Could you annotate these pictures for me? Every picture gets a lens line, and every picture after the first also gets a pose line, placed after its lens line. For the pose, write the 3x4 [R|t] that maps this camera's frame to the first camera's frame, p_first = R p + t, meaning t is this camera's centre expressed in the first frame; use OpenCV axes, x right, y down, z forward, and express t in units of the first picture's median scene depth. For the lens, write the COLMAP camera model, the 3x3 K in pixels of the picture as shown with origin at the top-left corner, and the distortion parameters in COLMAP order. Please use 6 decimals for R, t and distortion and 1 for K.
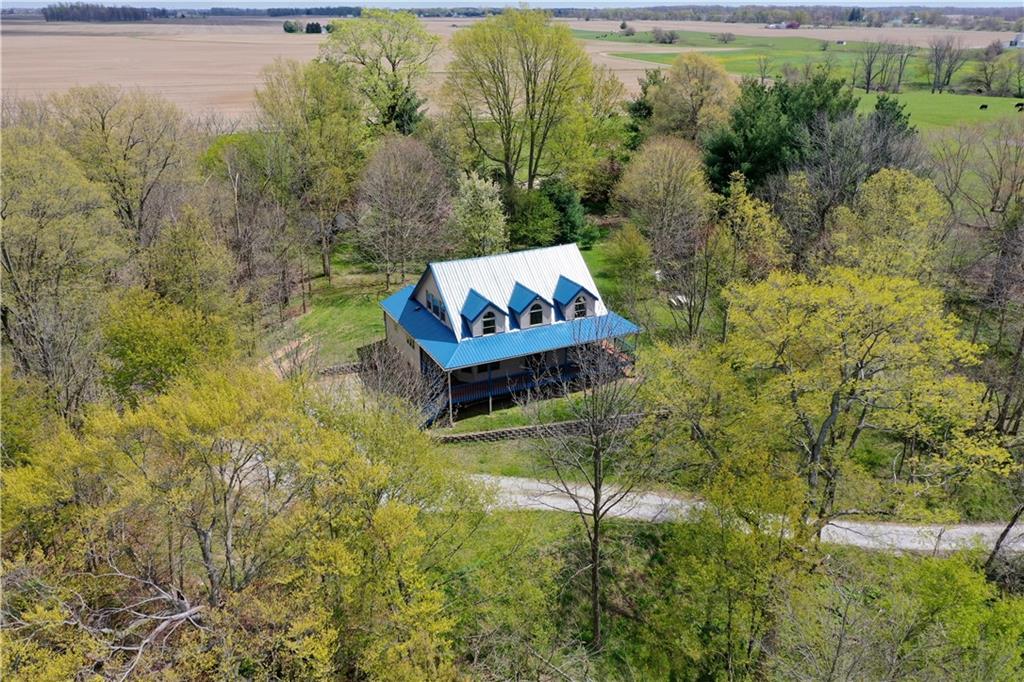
lens RADIAL K [[801.3, 0, 512.0], [0, 801.3, 341.0], [0, 0, 1]] dist [-0.002876, 0.003187]
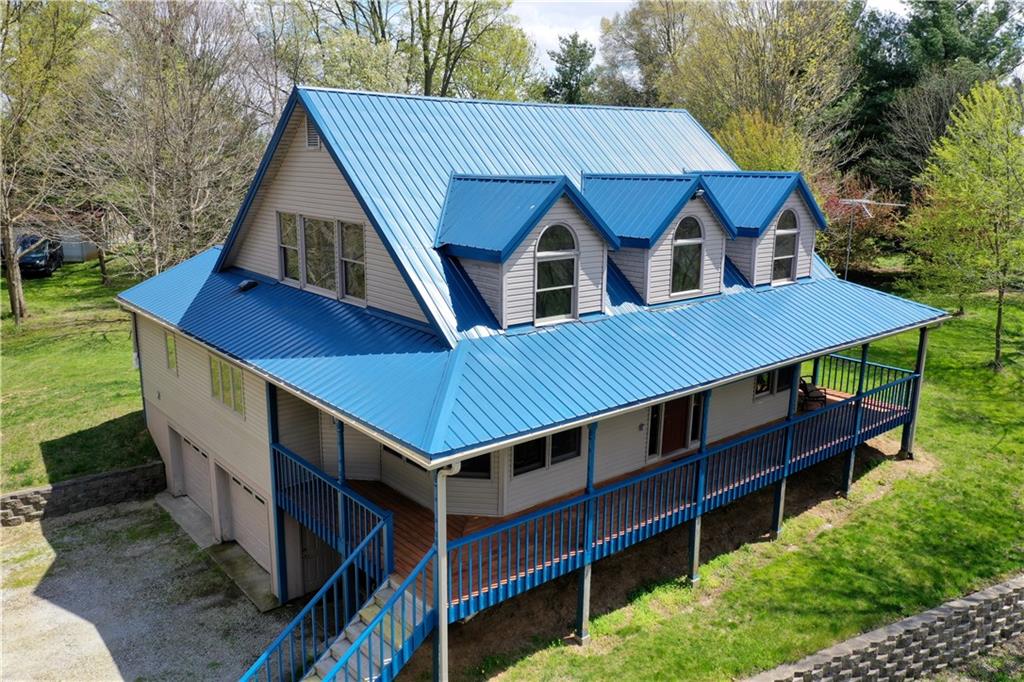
lens RADIAL K [[801.3, 0, 512.0], [0, 801.3, 341.0], [0, 0, 1]] dist [-0.002876, 0.003187]
pose [[0.968742, -0.036424, 0.245383, -0.102554], [0.076304, 0.984958, -0.155035, 0.037030], [-0.236045, 0.168912, 0.956949, 0.735423]]
